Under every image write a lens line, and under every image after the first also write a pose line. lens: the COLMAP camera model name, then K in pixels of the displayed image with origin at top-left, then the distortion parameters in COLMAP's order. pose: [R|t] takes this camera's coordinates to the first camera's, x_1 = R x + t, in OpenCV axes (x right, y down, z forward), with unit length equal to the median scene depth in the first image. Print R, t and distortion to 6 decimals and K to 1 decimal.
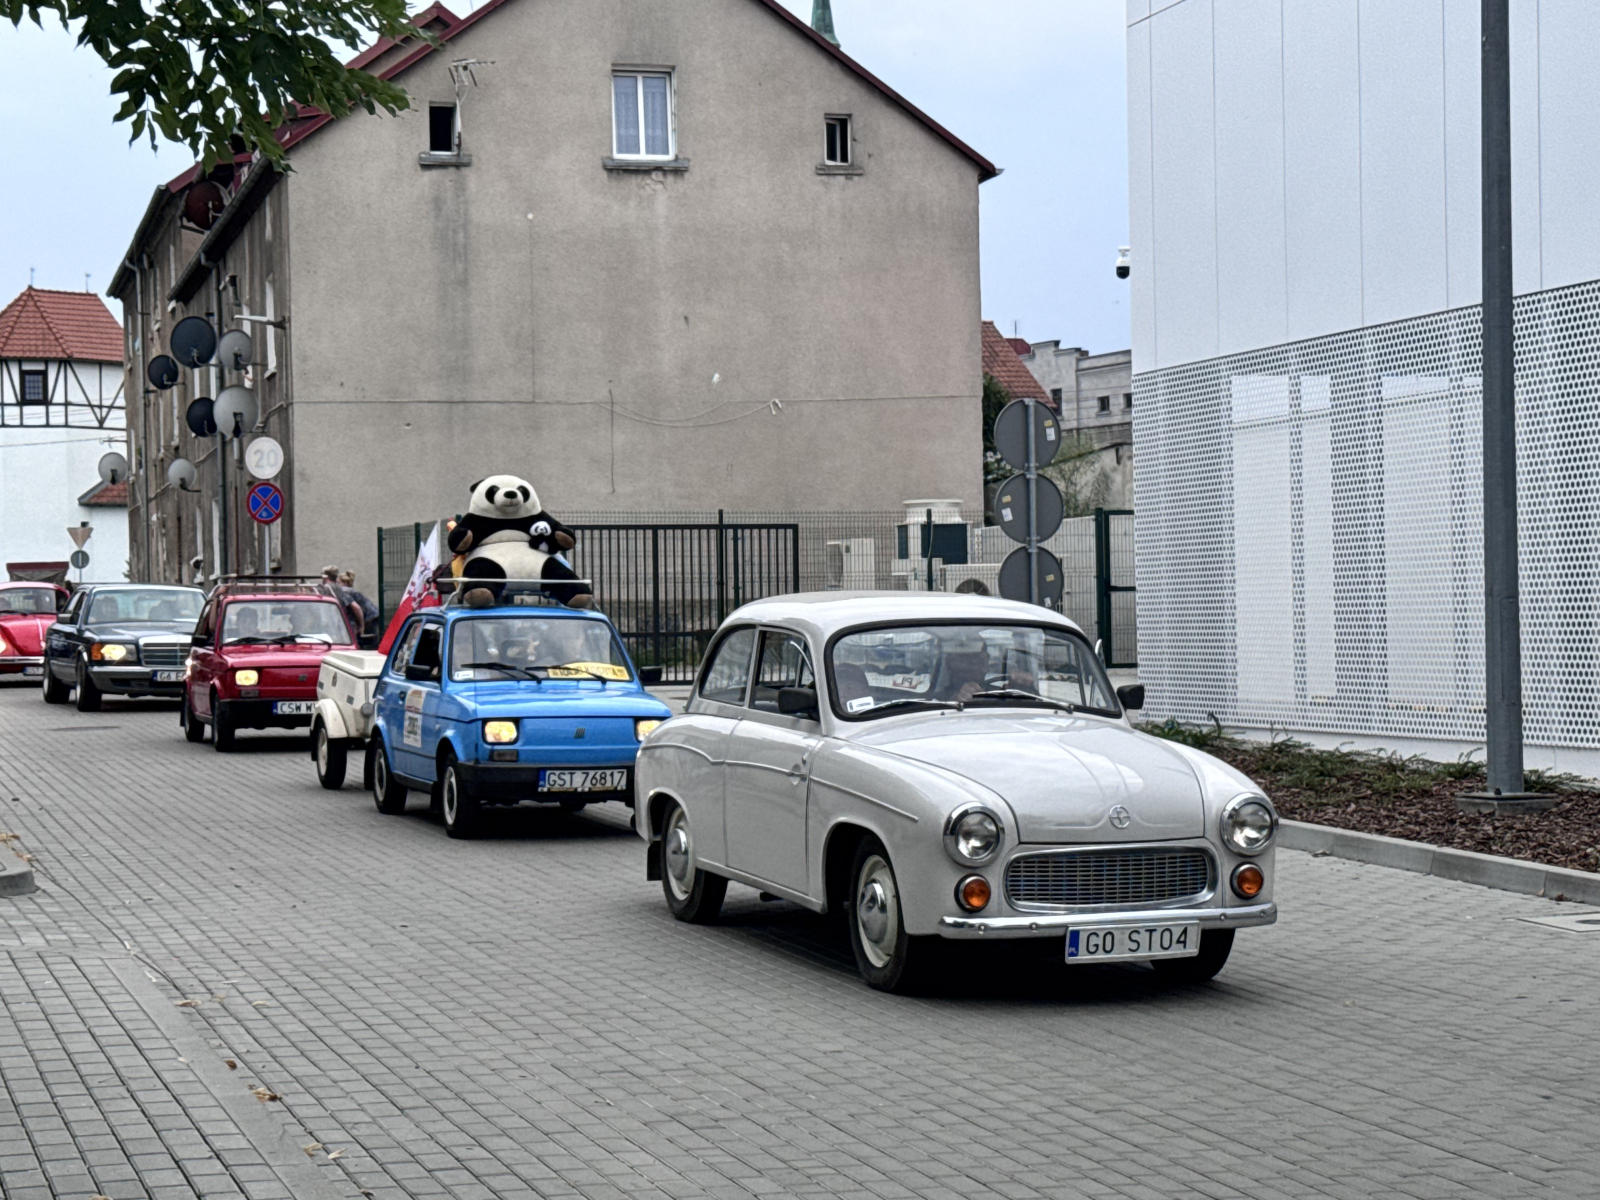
lens RADIAL K [[3006.5, 0, 795.6], [0, 3006.5, 597.7], [0, 0, 1]] dist [0.151052, 0.000000]
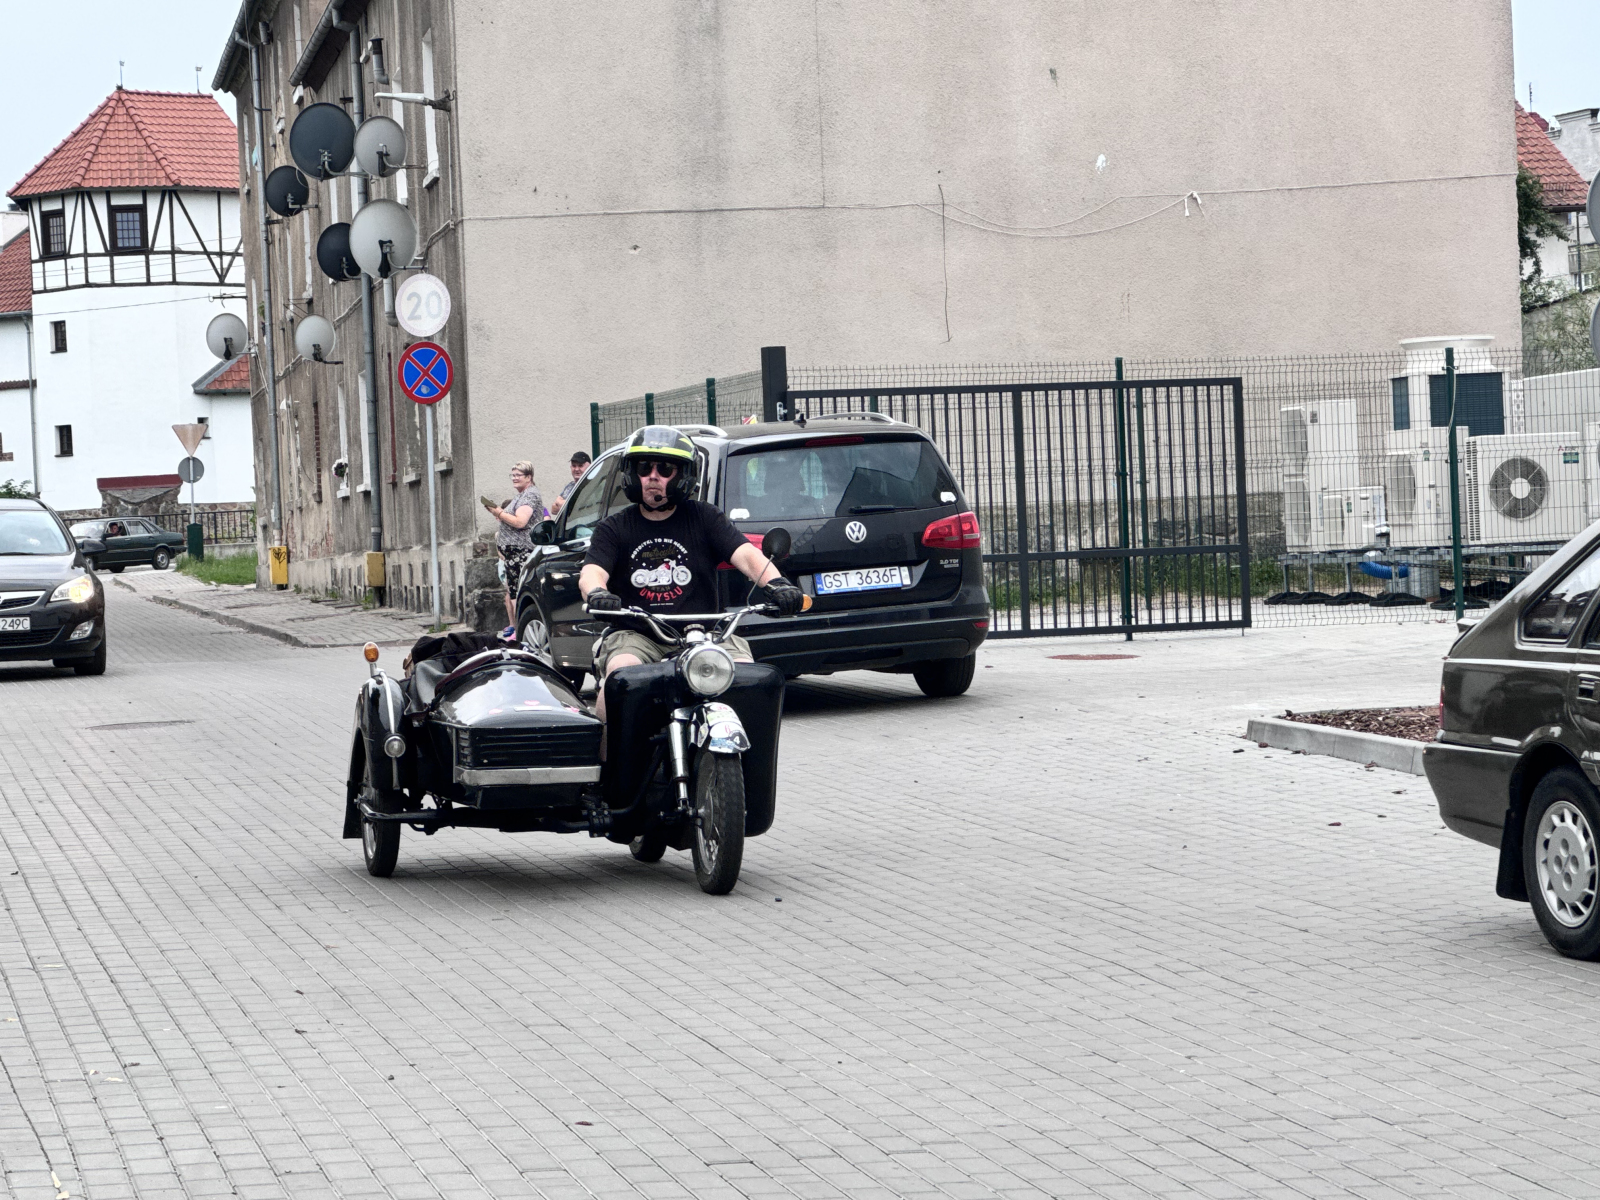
lens RADIAL K [[4207.4, 0, 770.6], [0, 4207.4, 547.1], [0, 0, 1]] dist [0.128456, 0.000000]
pose [[0.994415, -0.025131, -0.102507, -0.007814], [0.026141, 0.999622, 0.008522, 0.001180], [0.102254, -0.011154, 0.994696, 0.106048]]
